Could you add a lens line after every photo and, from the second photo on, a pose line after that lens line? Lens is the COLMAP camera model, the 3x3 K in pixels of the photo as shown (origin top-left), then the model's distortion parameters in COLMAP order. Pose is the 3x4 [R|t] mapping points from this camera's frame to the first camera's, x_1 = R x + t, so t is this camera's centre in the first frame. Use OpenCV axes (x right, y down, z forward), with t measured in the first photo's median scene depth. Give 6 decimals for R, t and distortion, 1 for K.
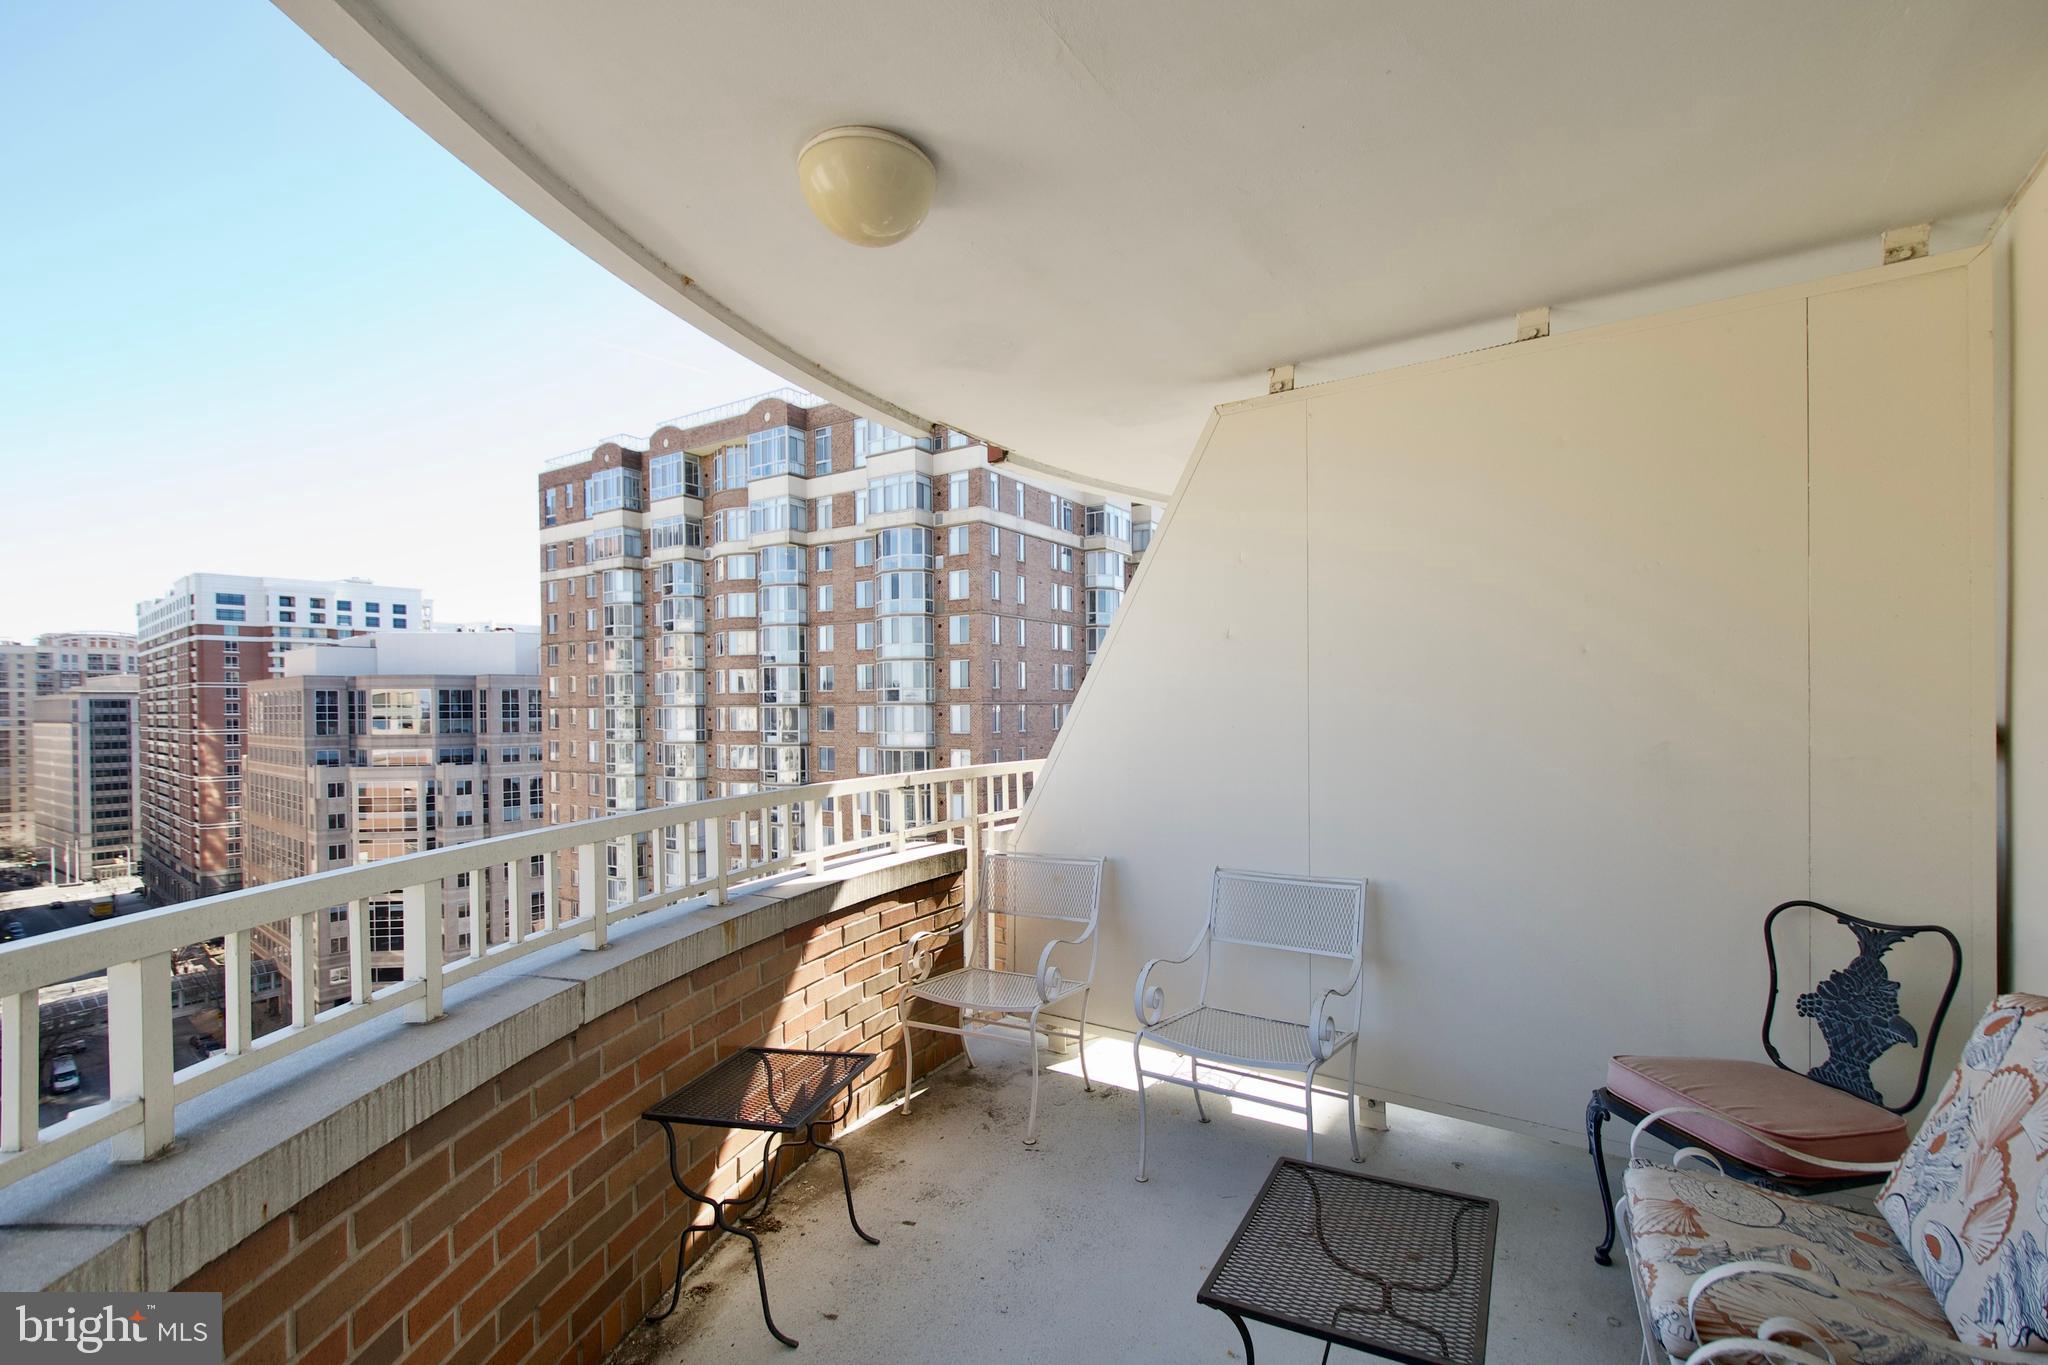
lens RADIAL K [[898.1, 0, 1033.7], [0, 898.1, 702.9], [0, 0, 1]] dist [0.009296, -0.005782]
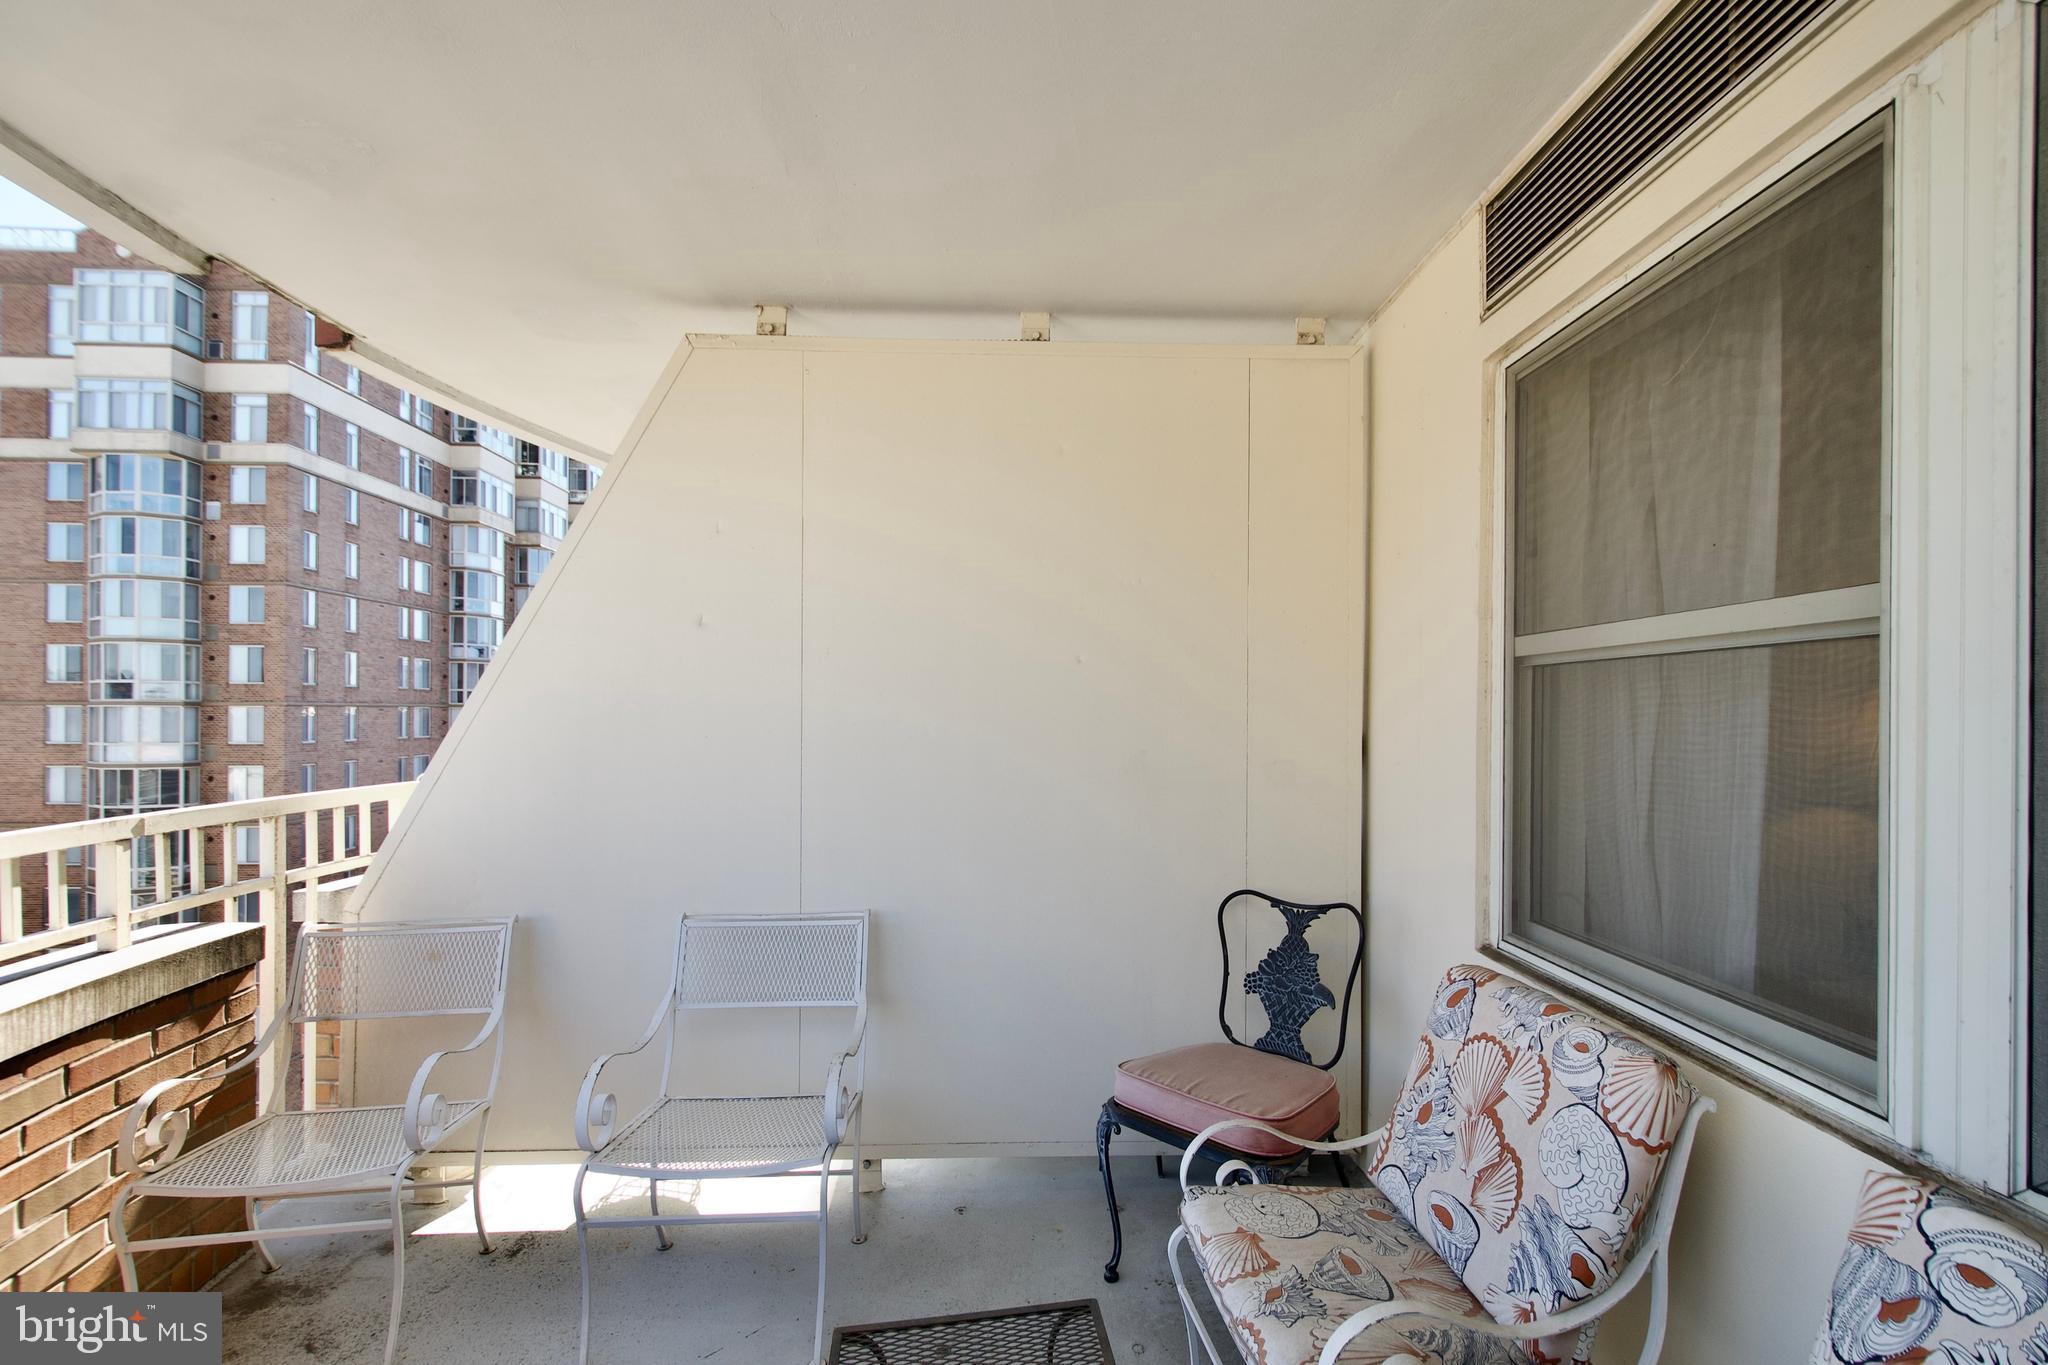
lens RADIAL K [[898.1, 0, 1035.7], [0, 898.1, 706.8], [0, 0, 1]] dist [0.009296, -0.005782]
pose [[0.803341, 0.014974, 0.595331, -0.020700], [-0.013203, 0.999886, -0.007335, 0.002063], [-0.595373, -0.001968, 0.803447, 0.177200]]
